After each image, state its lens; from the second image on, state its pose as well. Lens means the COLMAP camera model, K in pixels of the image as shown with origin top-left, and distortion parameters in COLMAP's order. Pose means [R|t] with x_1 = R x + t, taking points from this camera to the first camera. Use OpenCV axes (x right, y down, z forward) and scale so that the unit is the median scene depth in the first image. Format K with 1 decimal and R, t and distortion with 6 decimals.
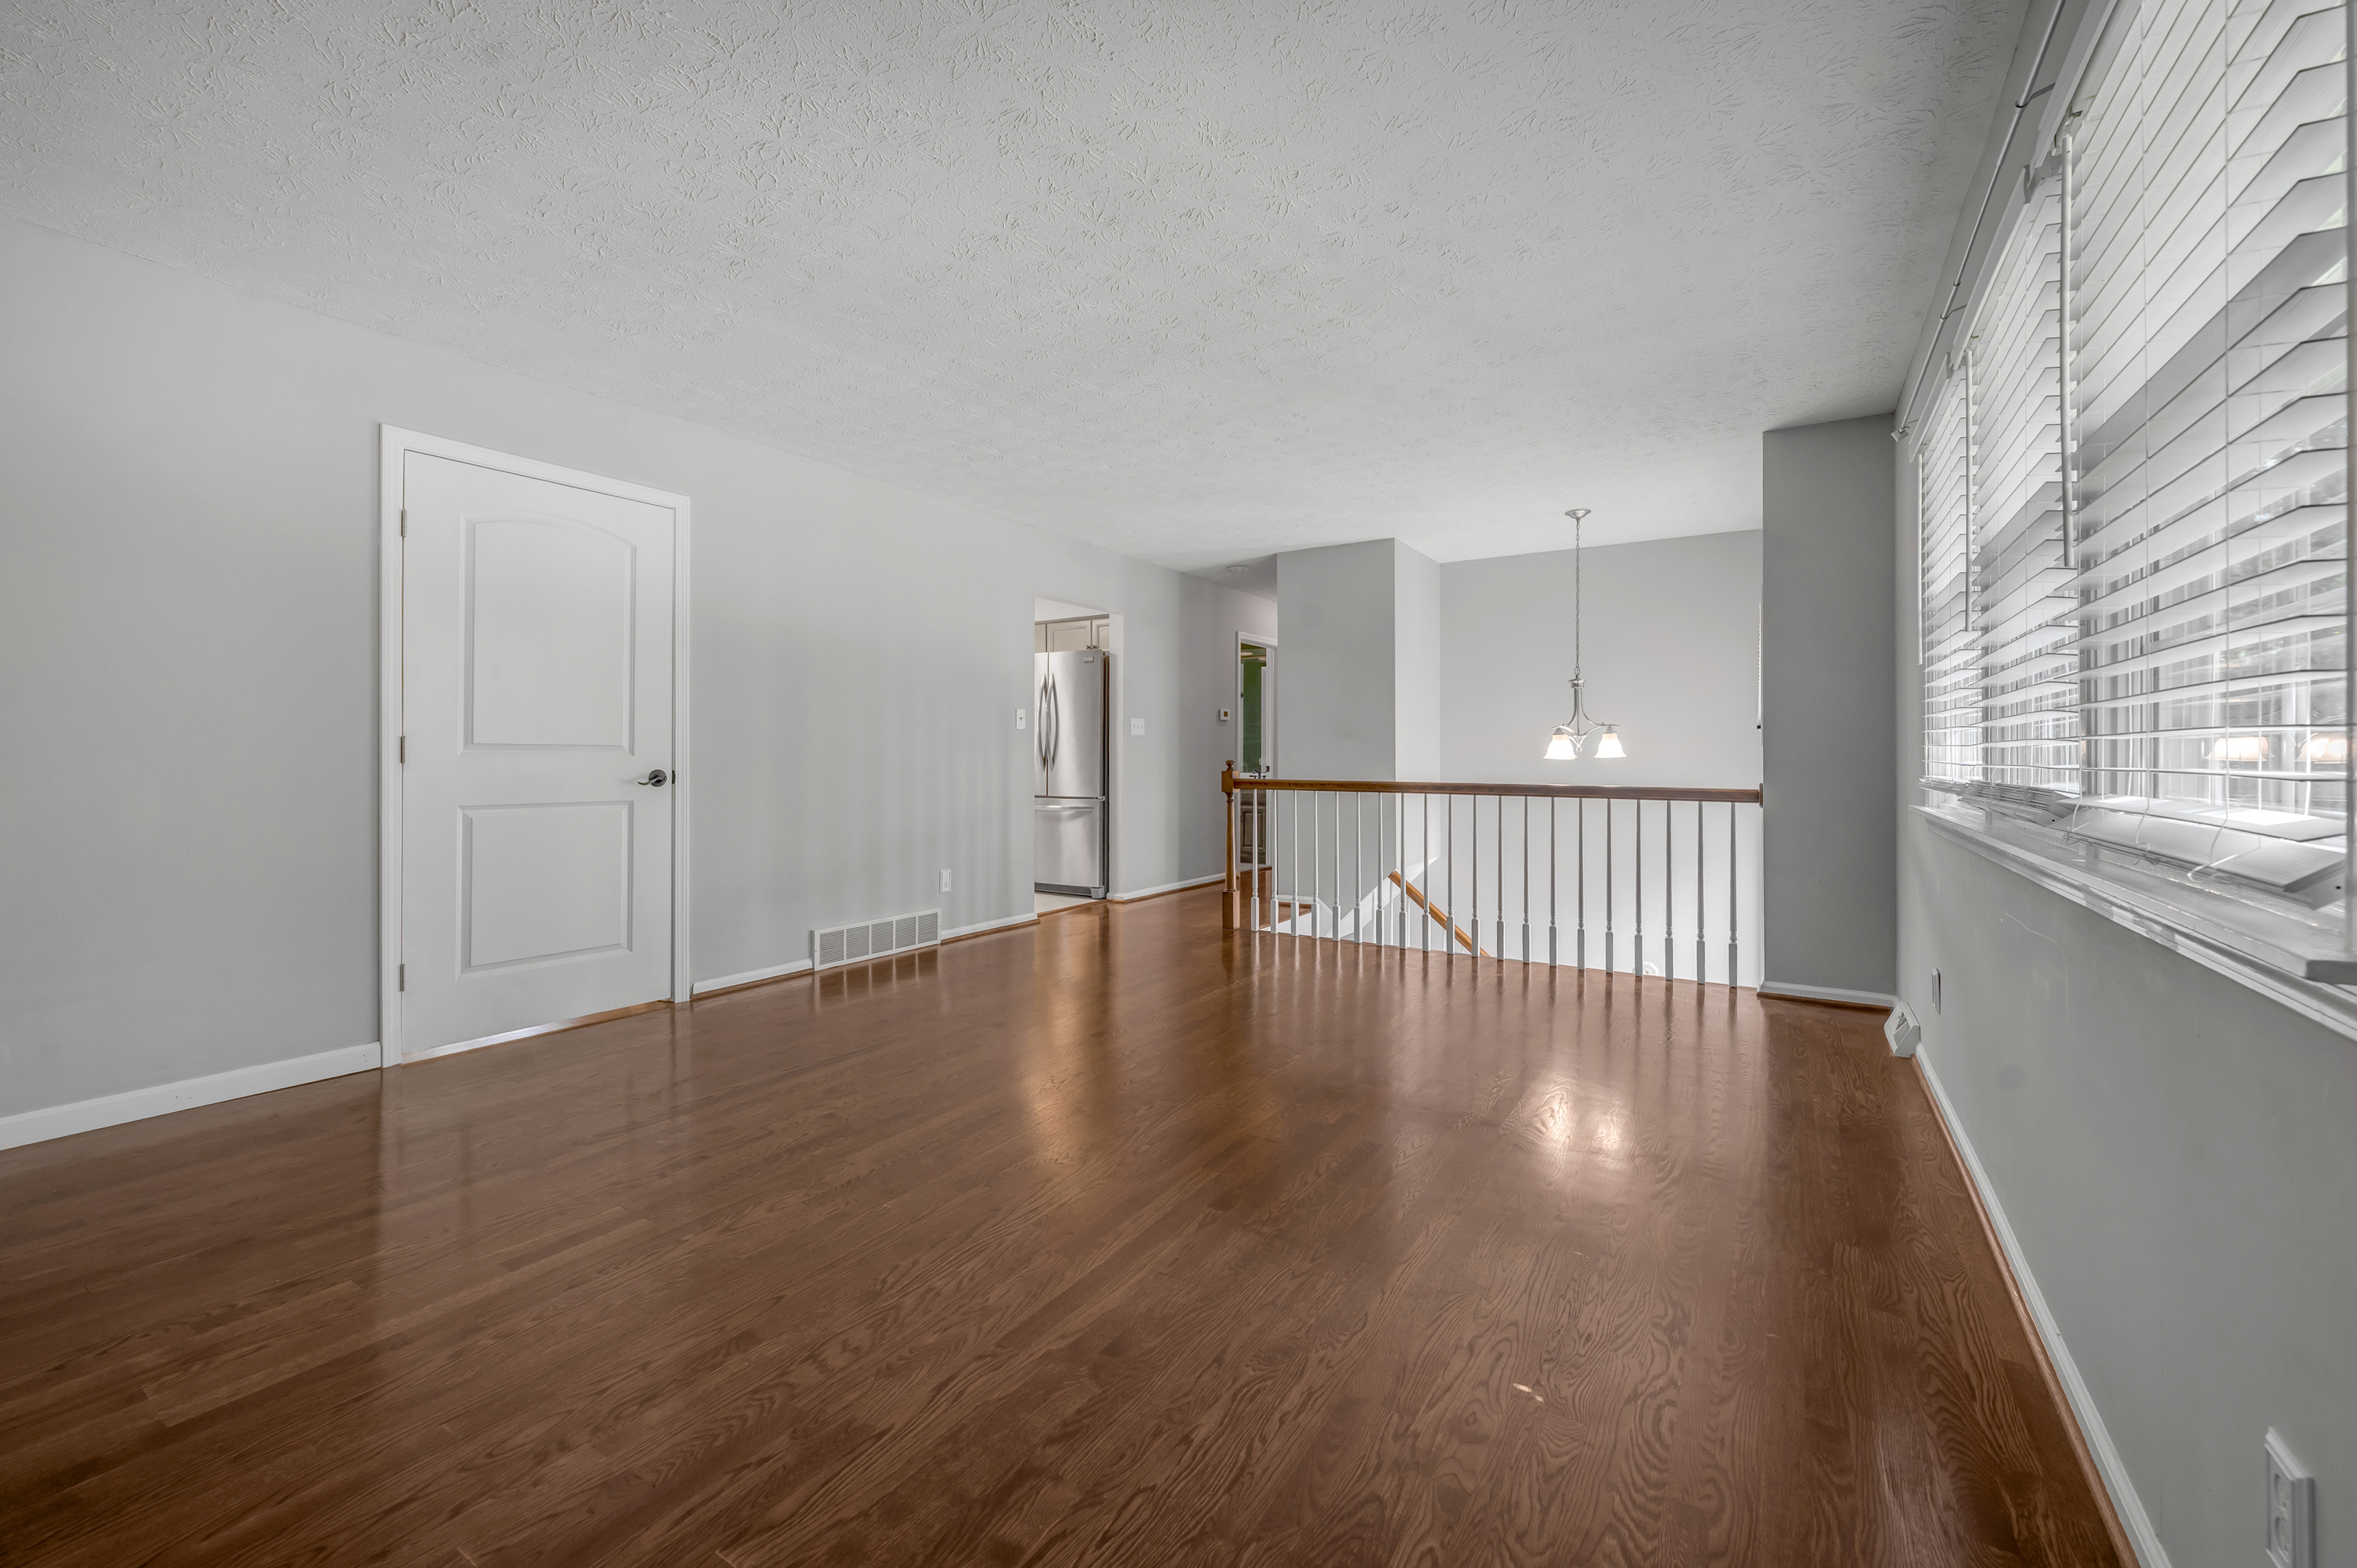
lens RADIAL K [[957.7, 0, 1176.7], [0, 957.7, 758.1], [0, 0, 1]] dist [-0.010034, -0.000059]
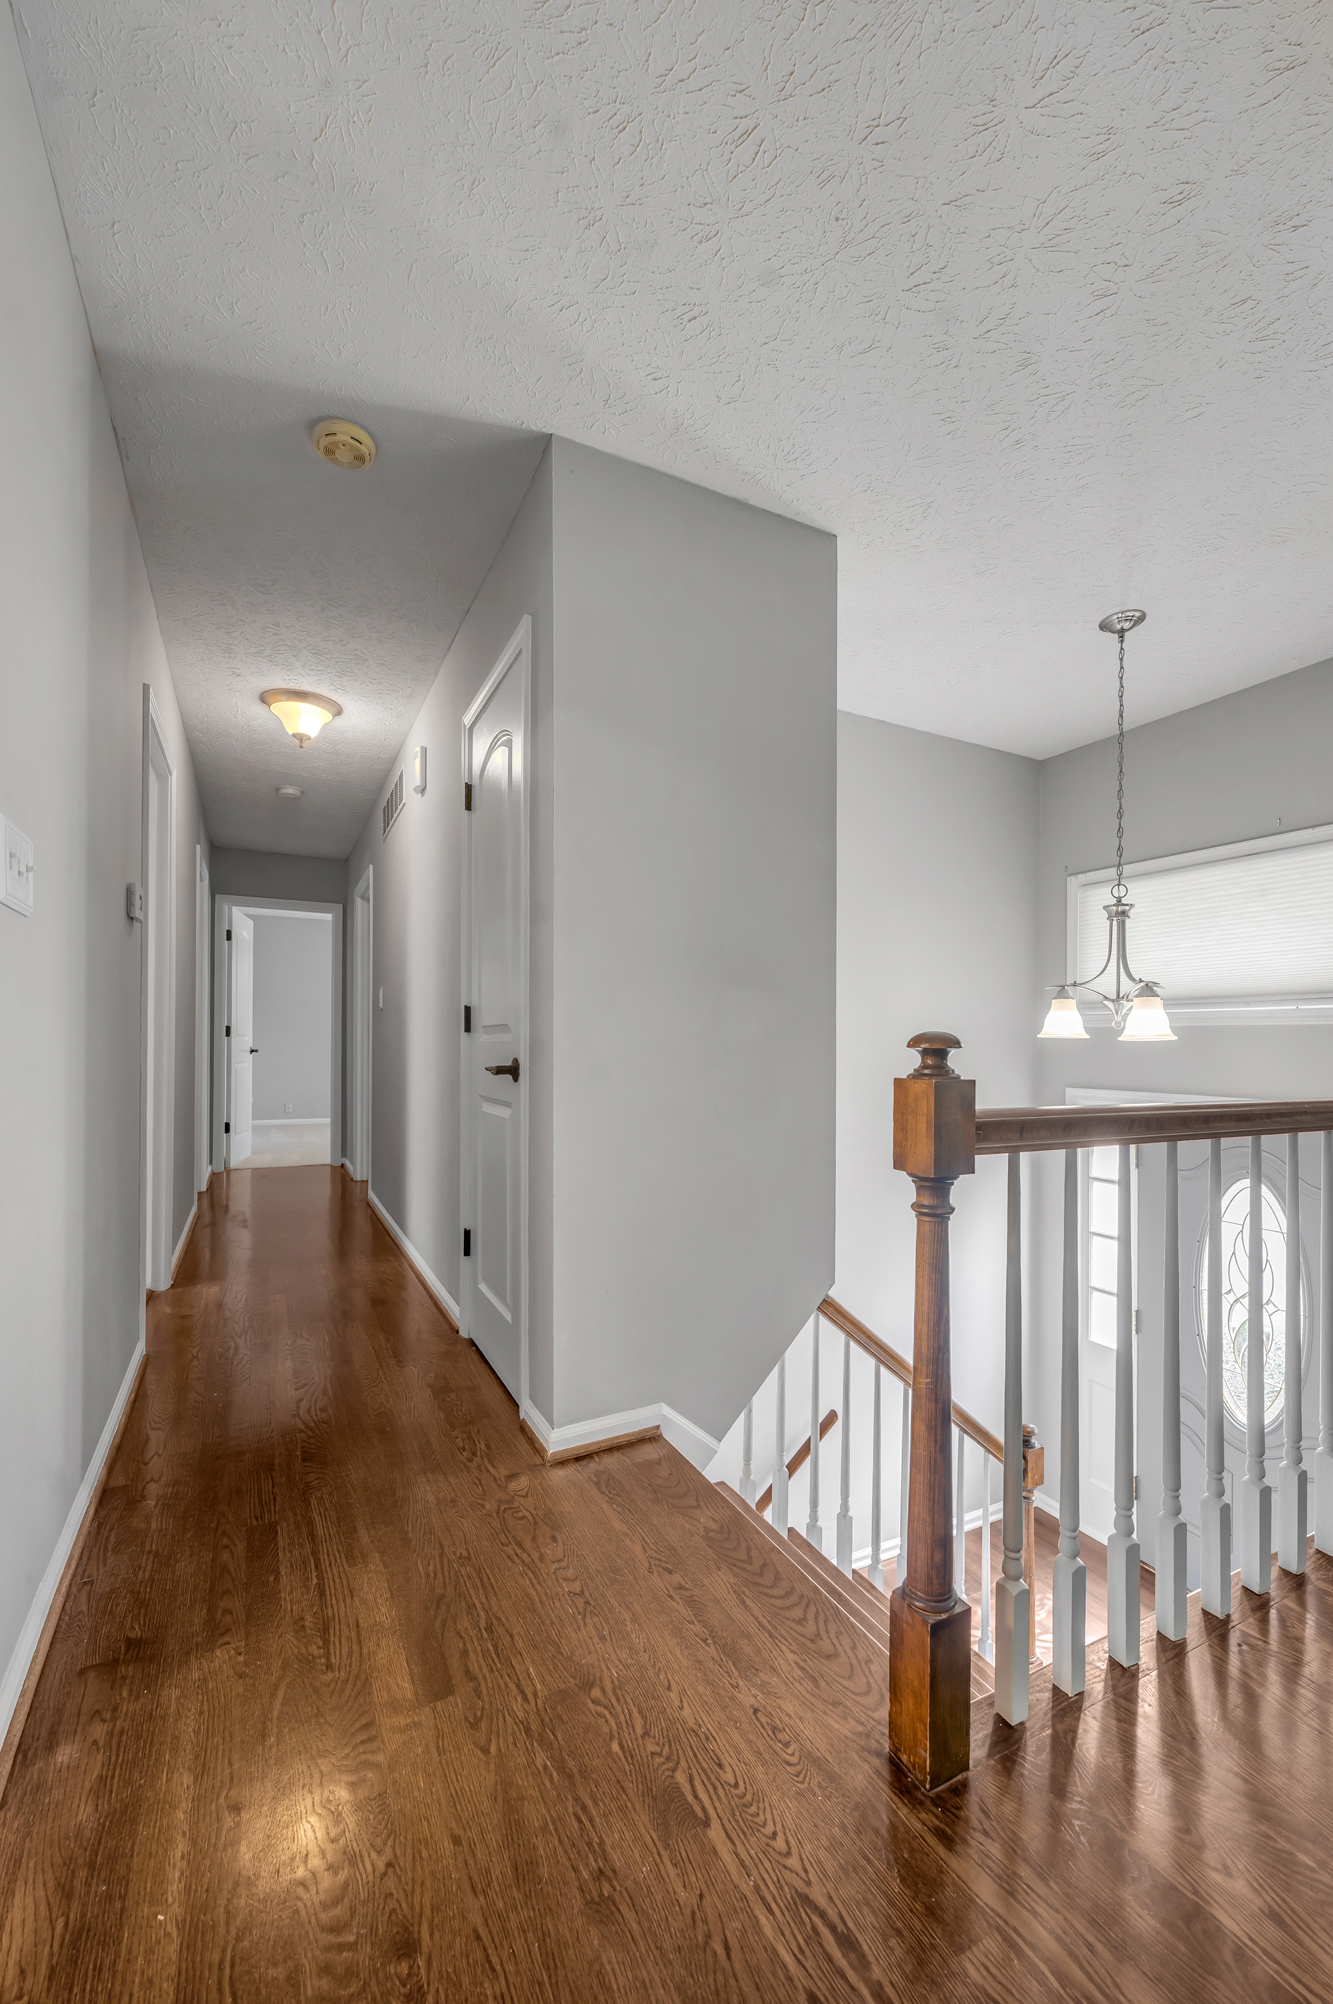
lens RADIAL K [[830.9, 0, 671.6], [0, 830.9, 1045.6], [0, 0, 1]] dist [0.008404, -0.000151]
pose [[0.530857, 0.004674, 0.847448, -0.140942], [-0.008516, 0.999964, -0.000181, 0.005861], [-0.847419, -0.007120, 0.530878, 0.894514]]
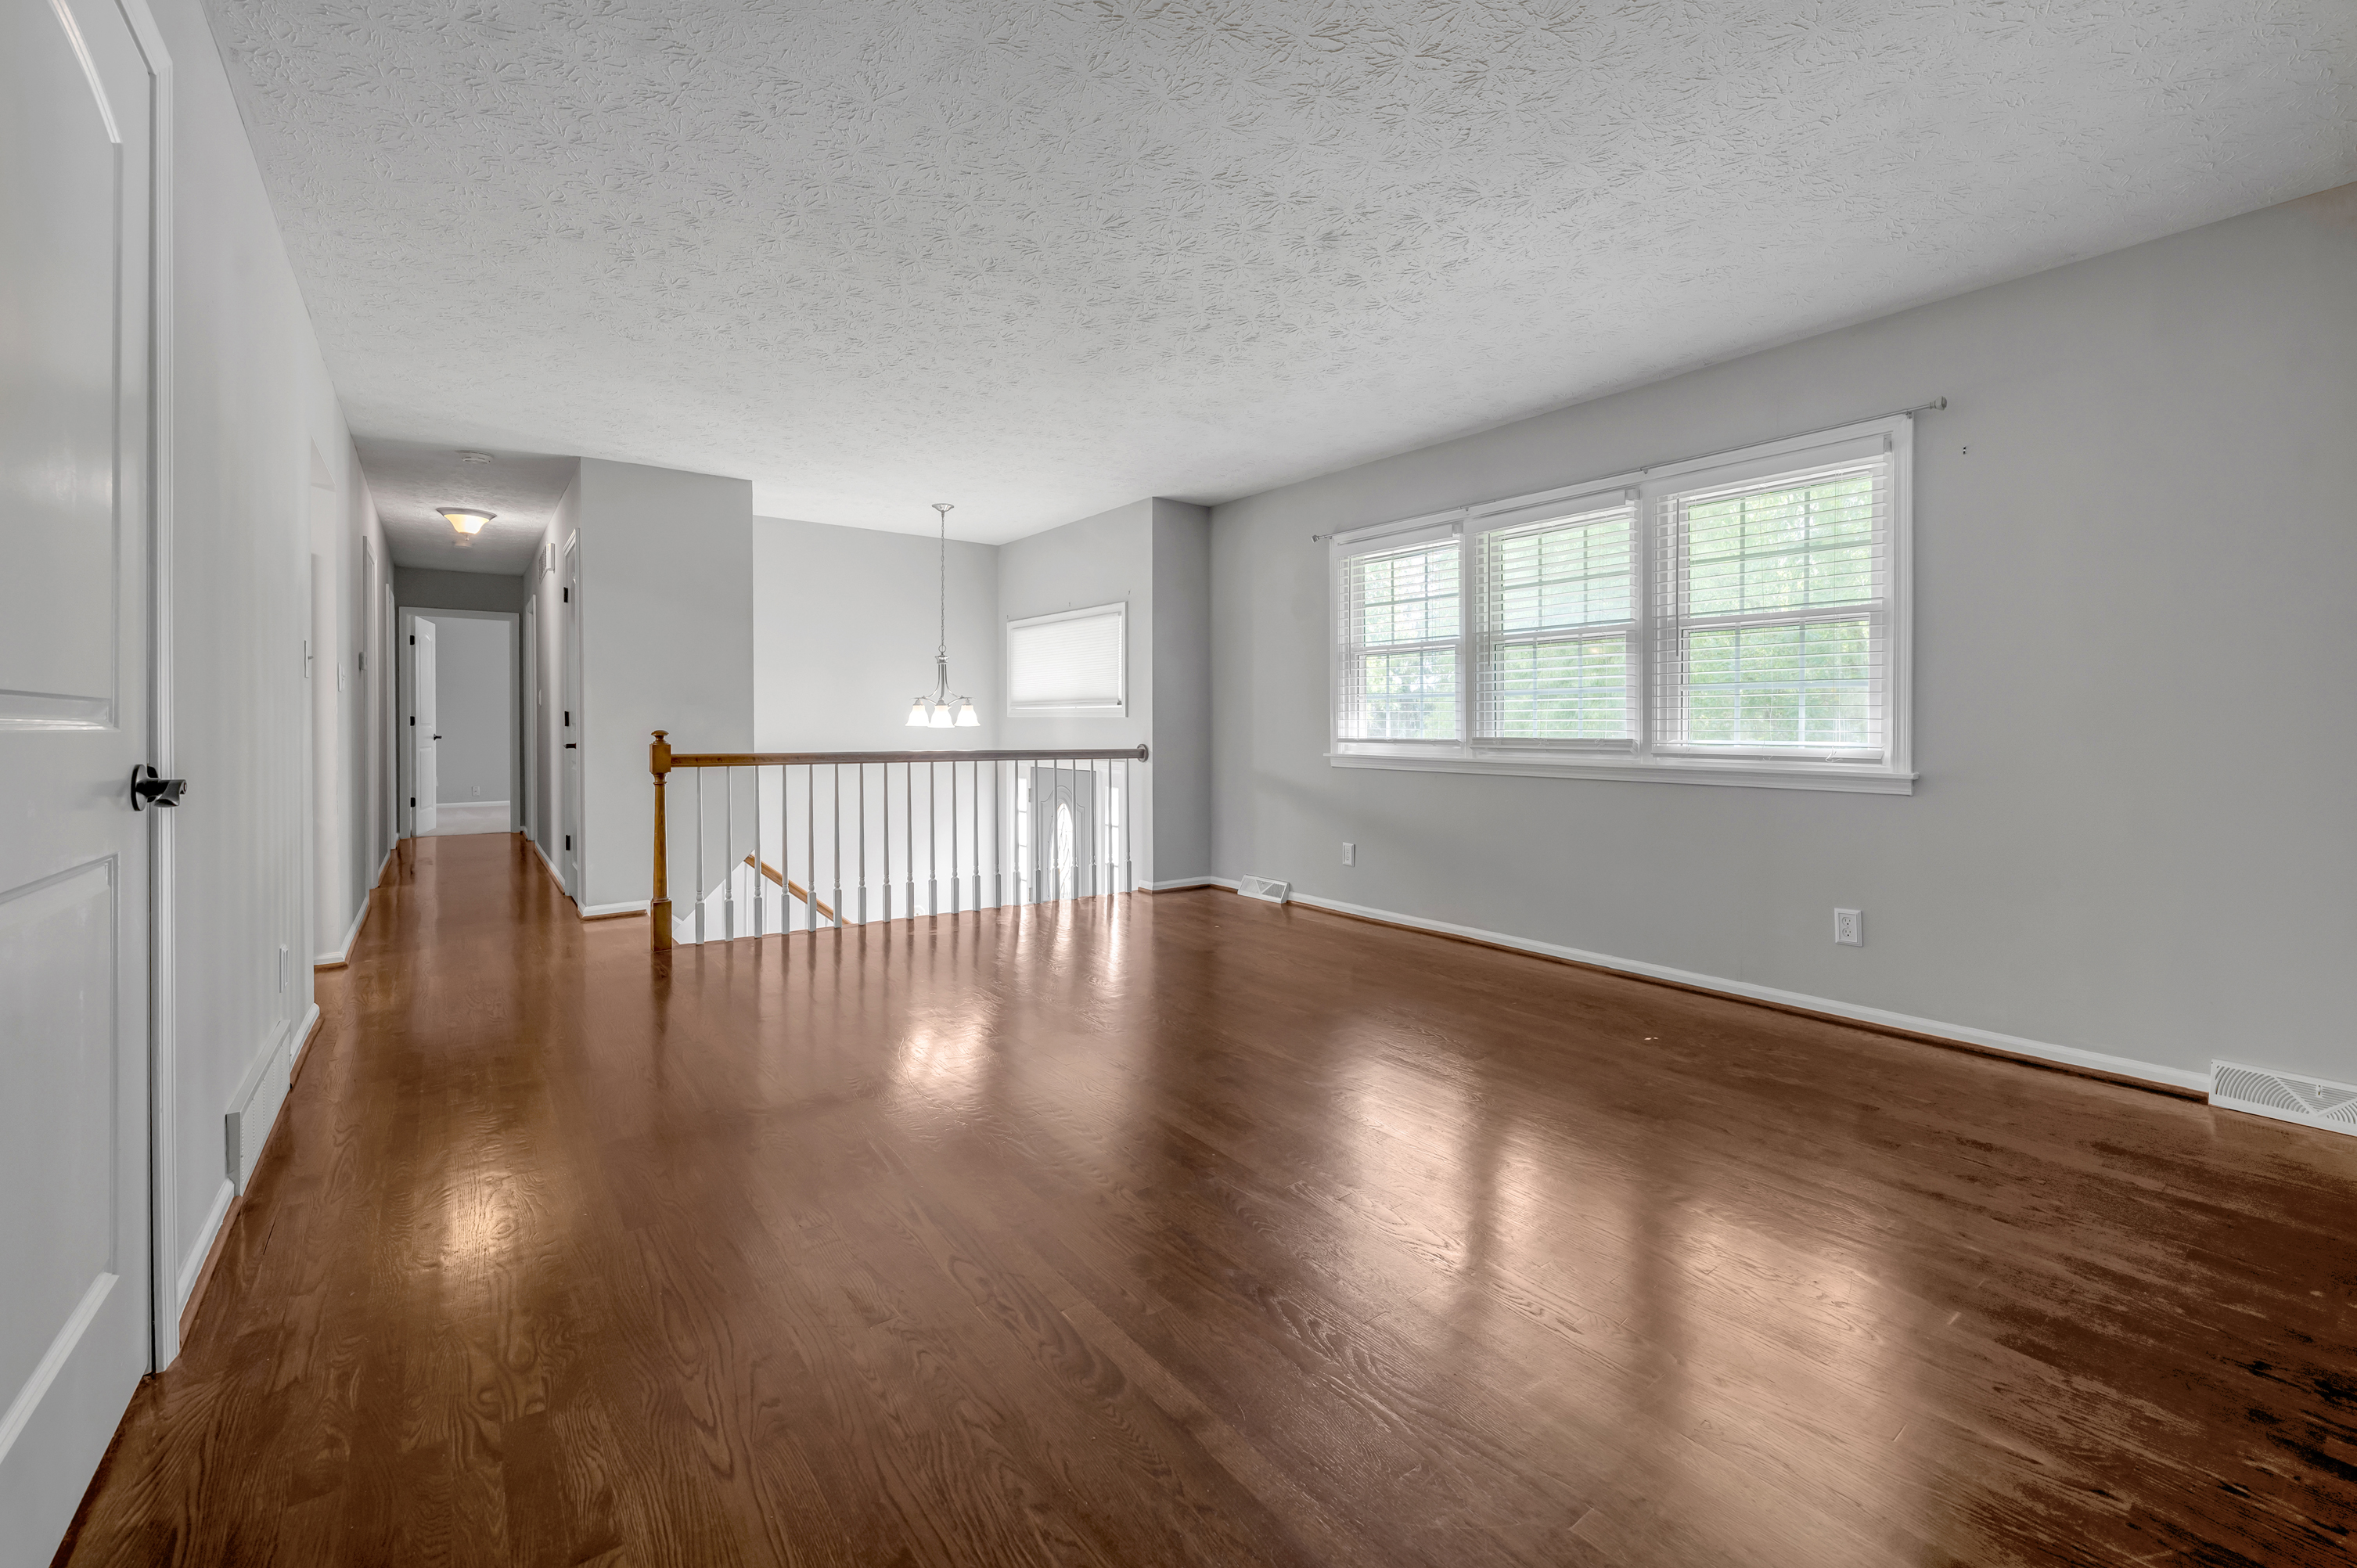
lens RADIAL K [[964.4, 0, 1177.1], [0, 964.4, 726.7], [0, 0, 1]] dist [-0.003580, -0.000197]
pose [[0.363852, -0.003454, 0.931450, -0.489435], [0.001550, 0.999994, 0.003102, -0.002482], [-0.931456, 0.000315, 0.363855, 0.308623]]
